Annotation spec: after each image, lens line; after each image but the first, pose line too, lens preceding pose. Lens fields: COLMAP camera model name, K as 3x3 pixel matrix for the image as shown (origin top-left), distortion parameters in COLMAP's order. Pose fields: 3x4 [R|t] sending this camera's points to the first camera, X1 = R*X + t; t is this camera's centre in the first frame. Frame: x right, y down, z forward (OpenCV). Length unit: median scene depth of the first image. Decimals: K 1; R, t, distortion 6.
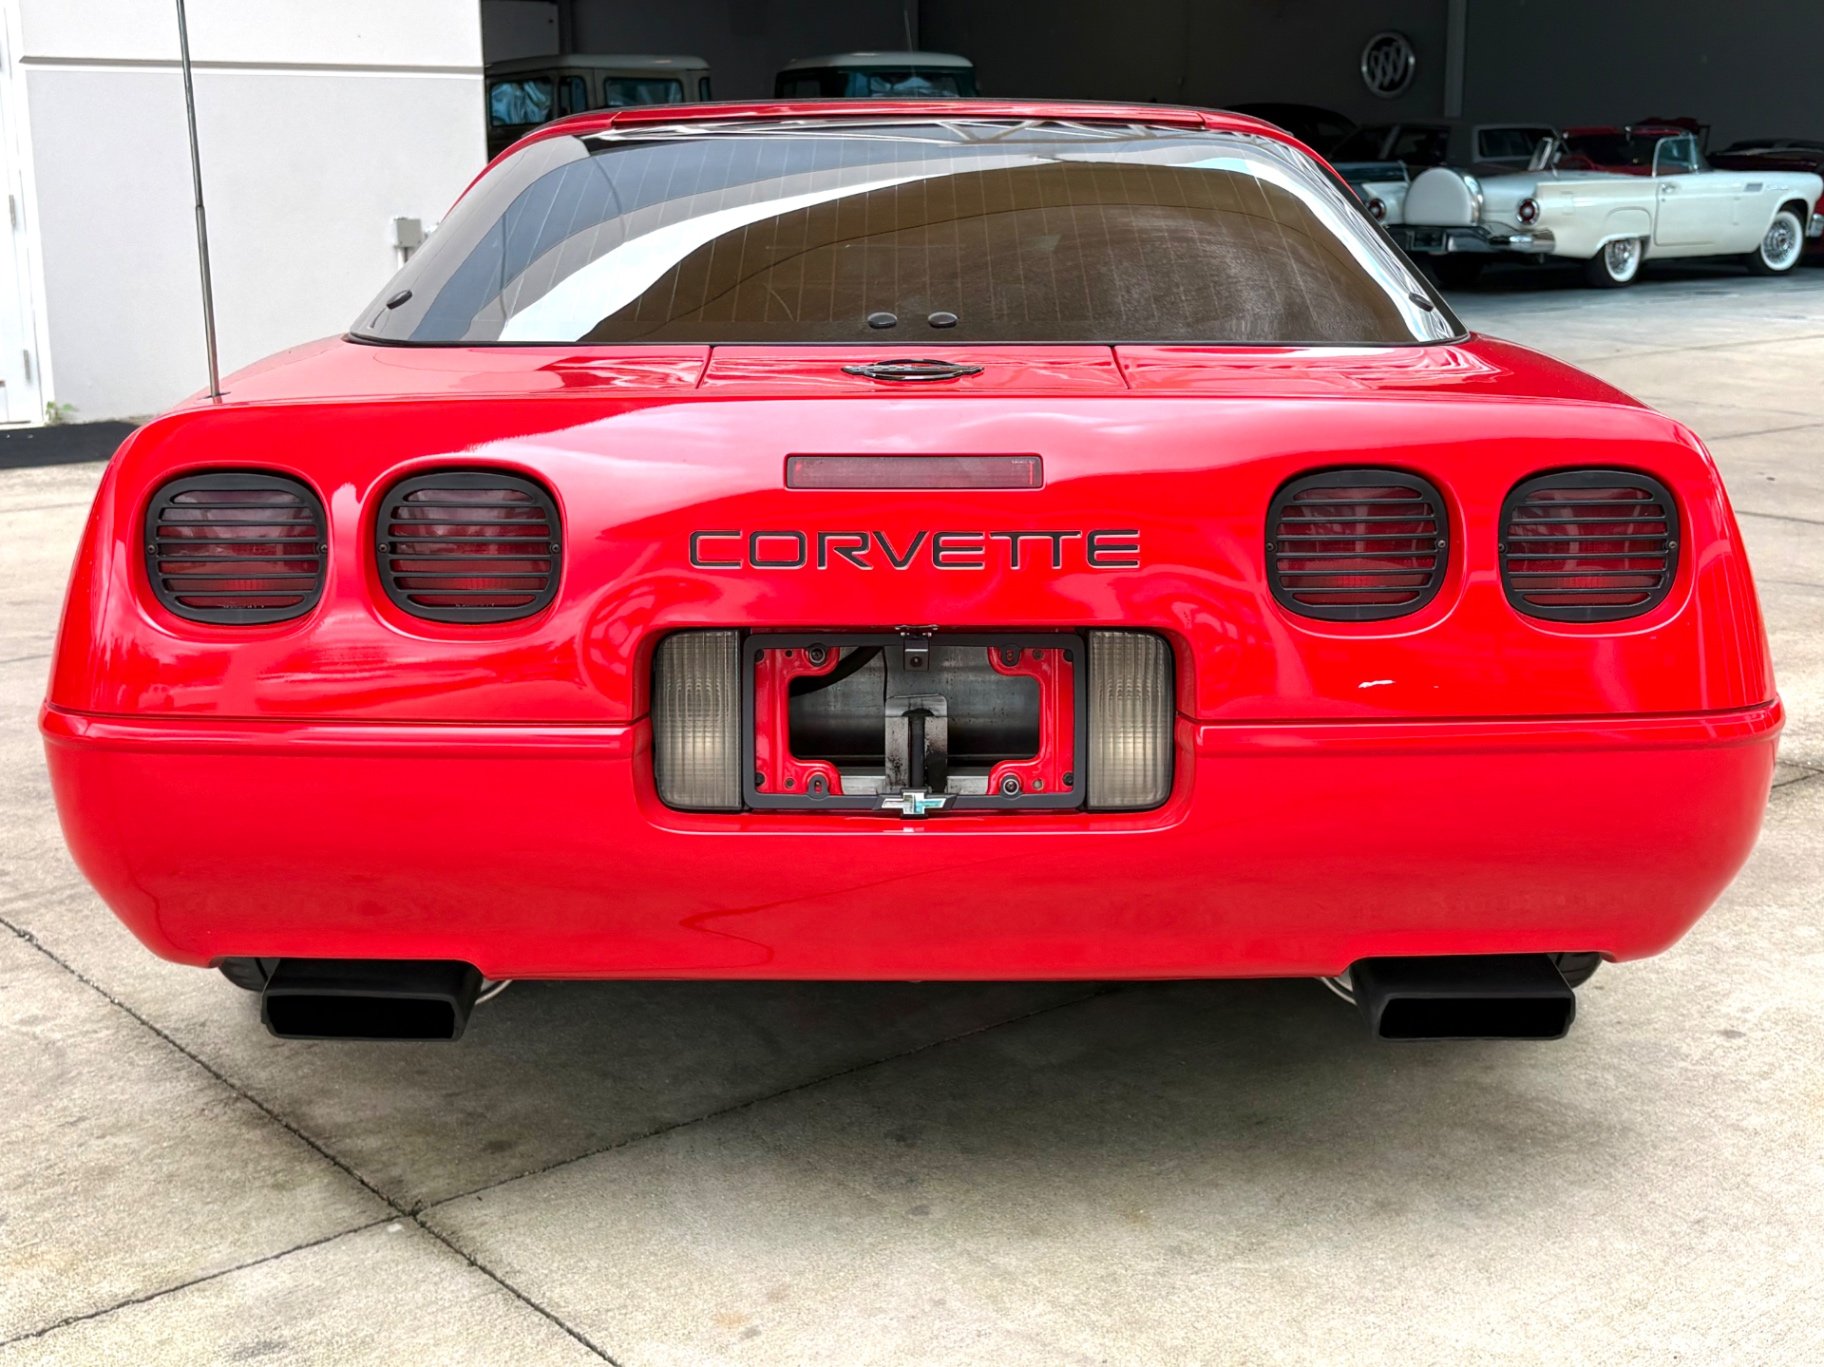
lens RADIAL K [[2264.2, 0, 919.6], [0, 2264.2, 634.4], [0, 0, 1]] dist [0.170334, -0.513093]
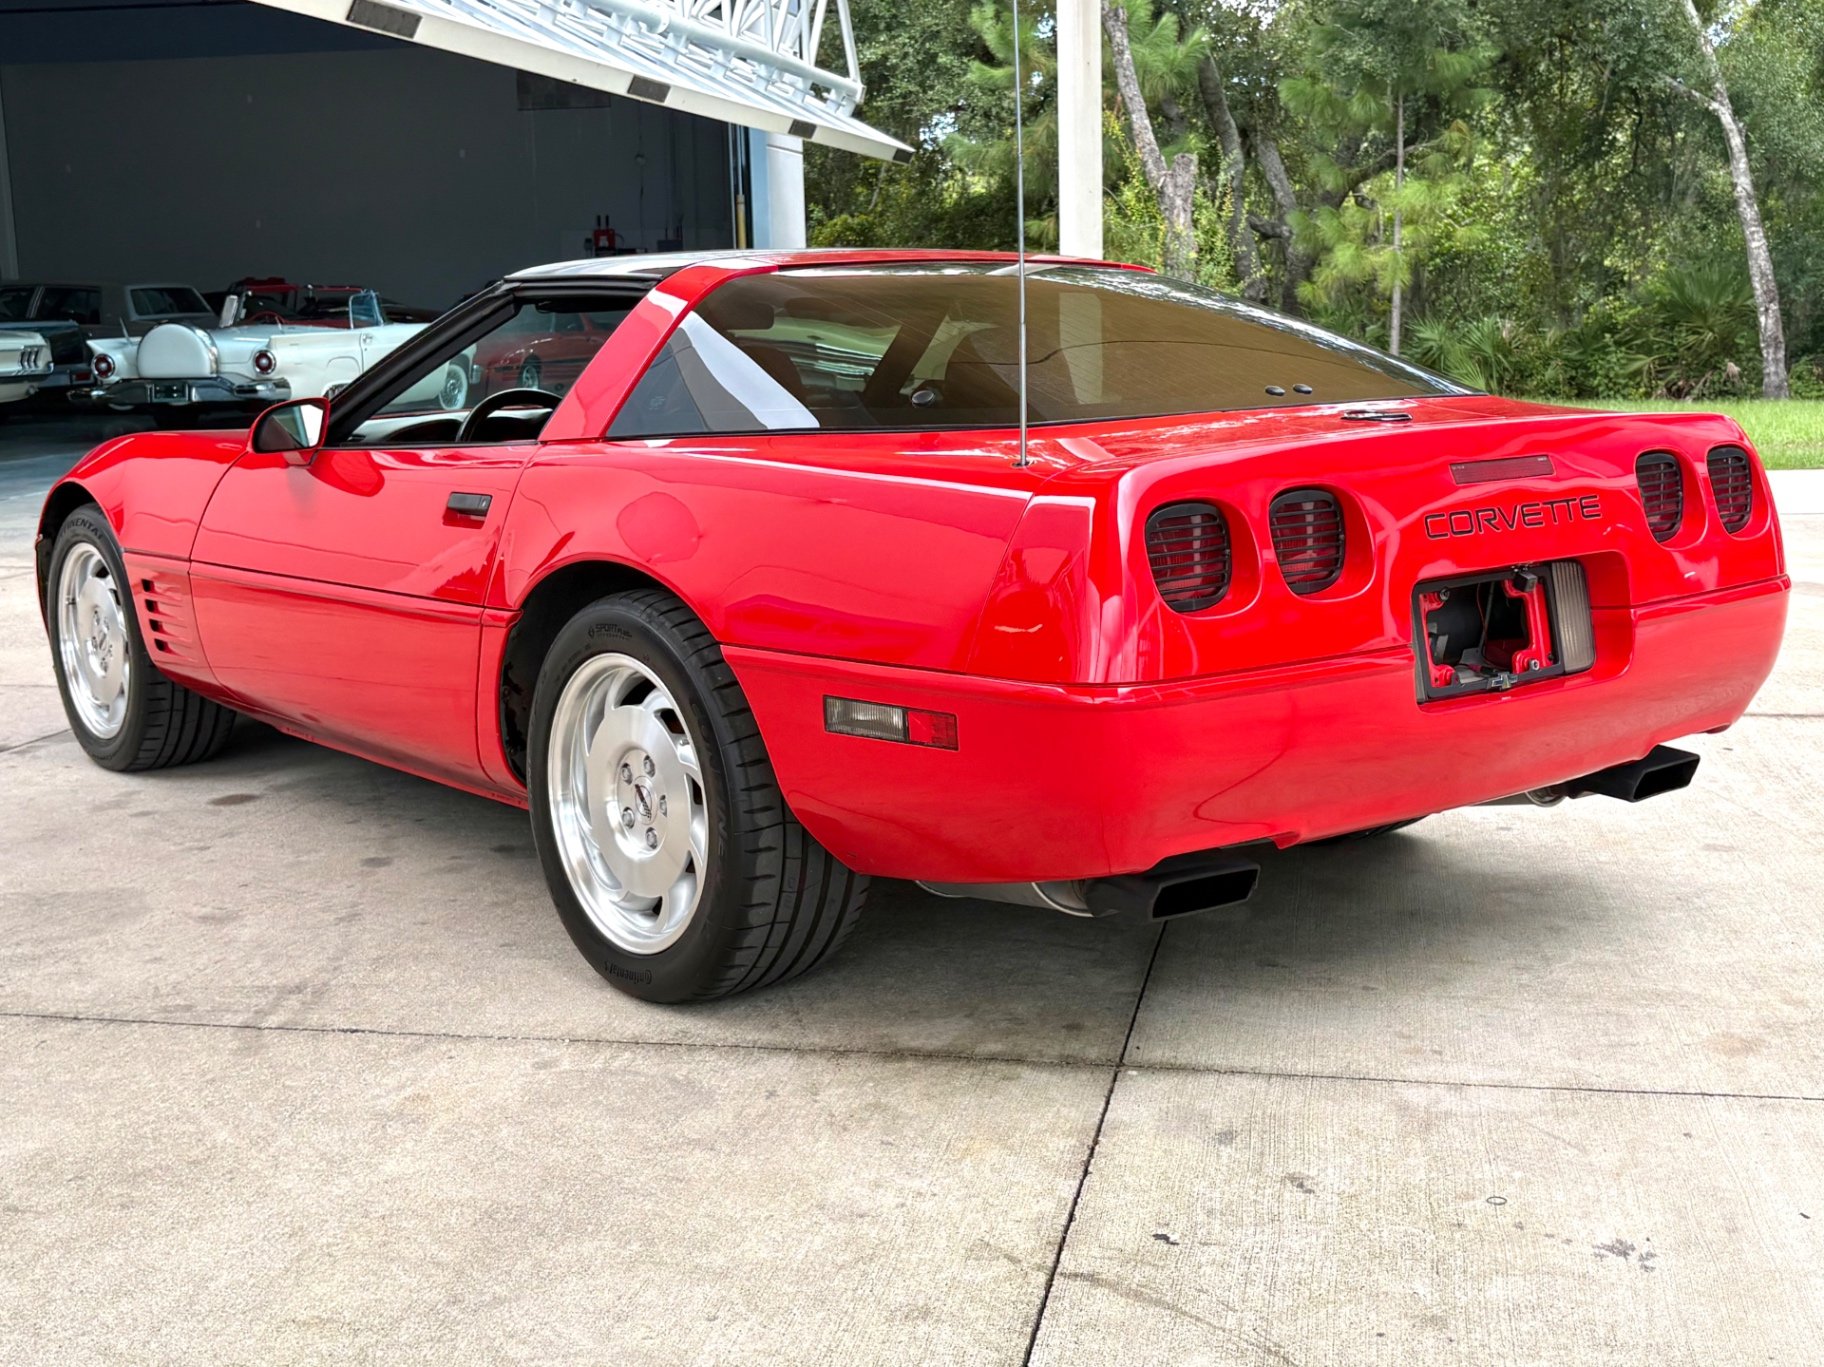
lens RADIAL K [[2175.4, 0, 910.3], [0, 2175.4, 648.7], [0, 0, 1]] dist [0.178600, -0.612942]
pose [[0.787561, -0.113794, 0.605639, -0.927080], [0.147286, 0.989078, -0.005689, 0.000044], [-0.598377, 0.093682, 0.795719, 0.025503]]
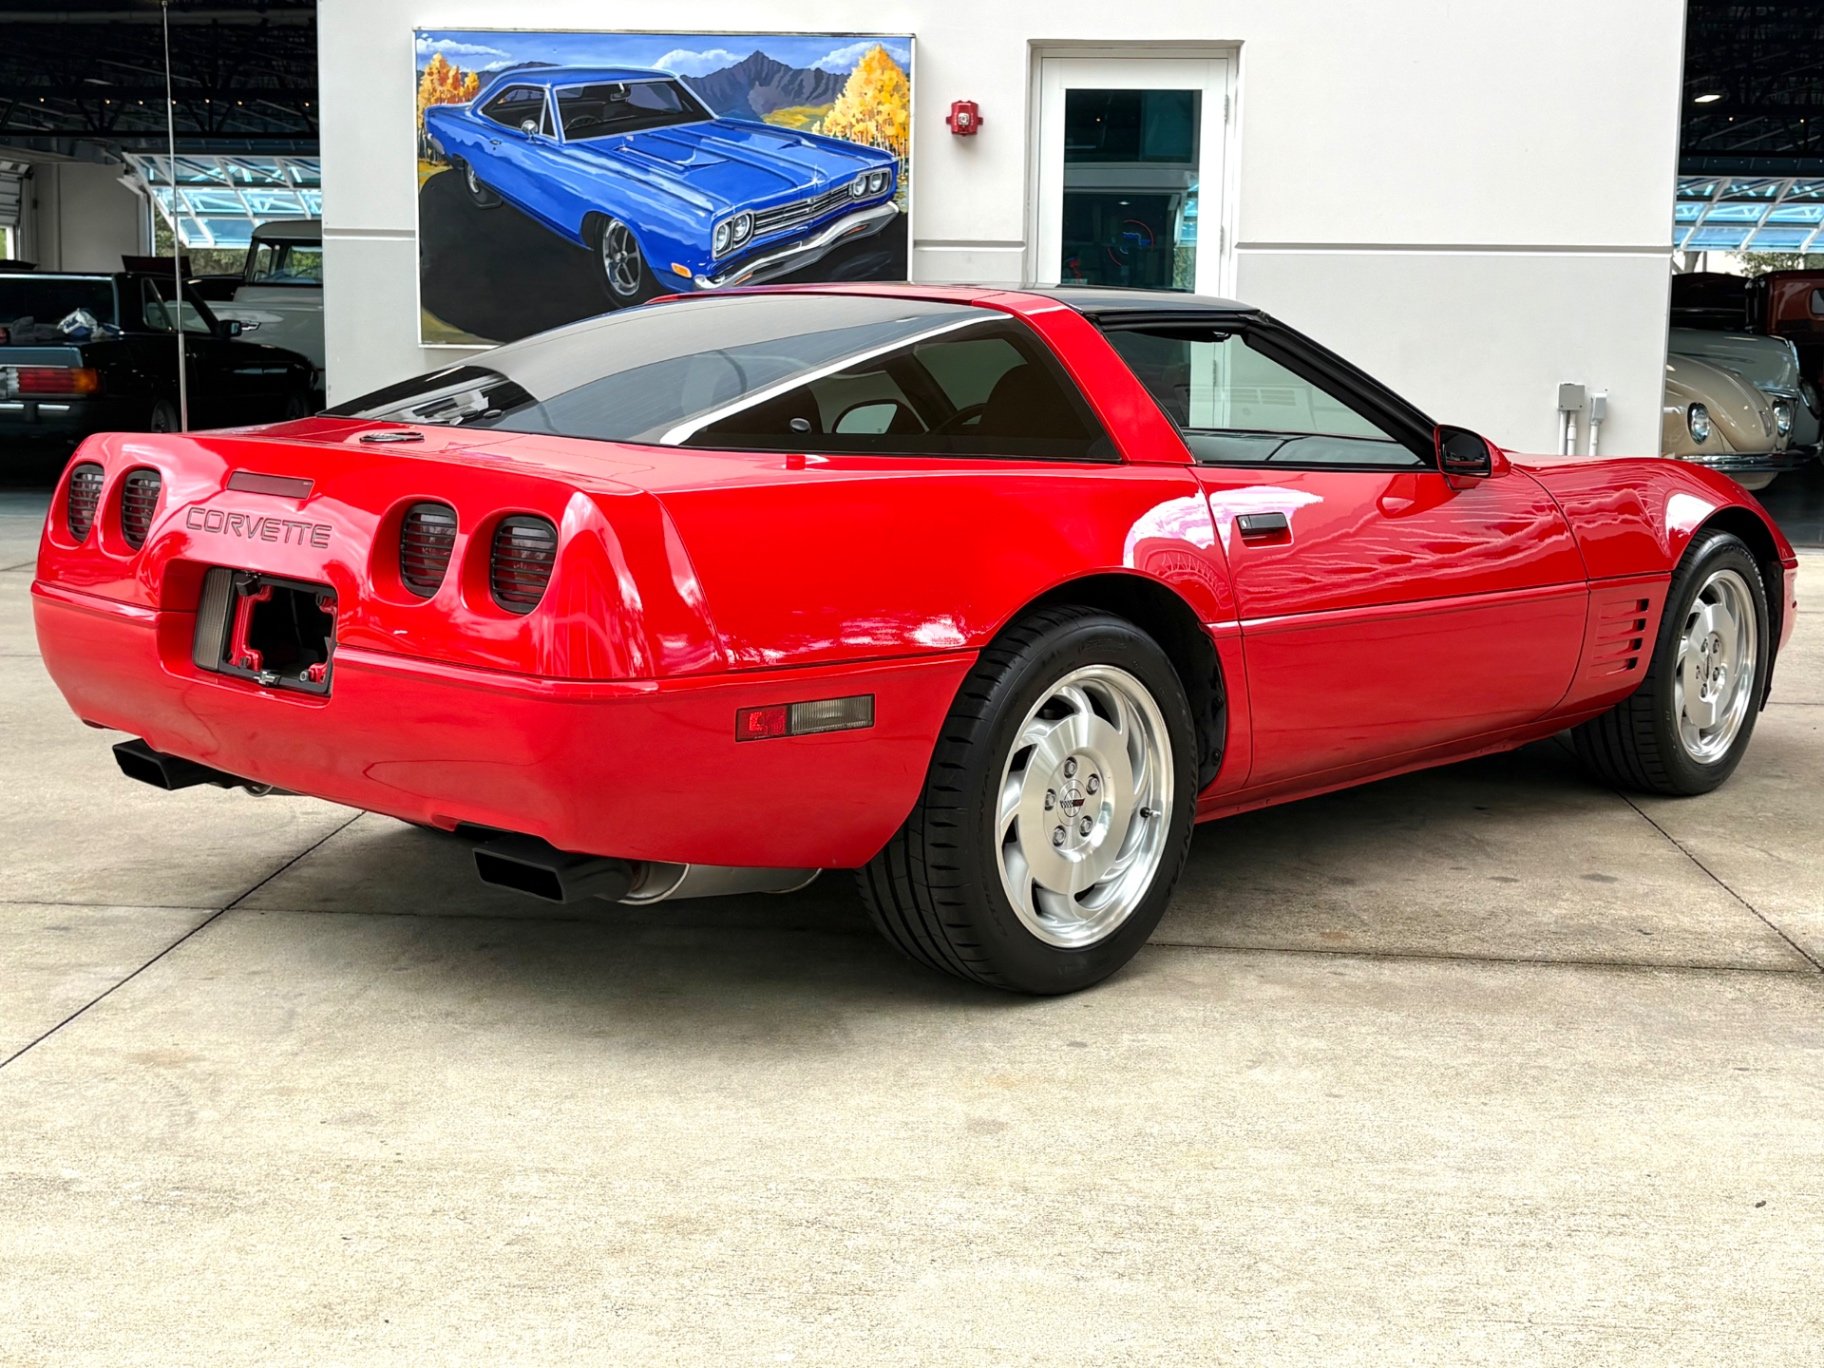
lens RADIAL K [[2175.4, 0, 910.3], [0, 2175.4, 649.2], [0, 0, 1]] dist [0.178600, -0.612942]
pose [[0.742102, 0.111905, -0.660879, 1.076212], [-0.161643, 0.986744, -0.014425, -0.000836], [0.650504, 0.117531, 0.750354, 0.054640]]
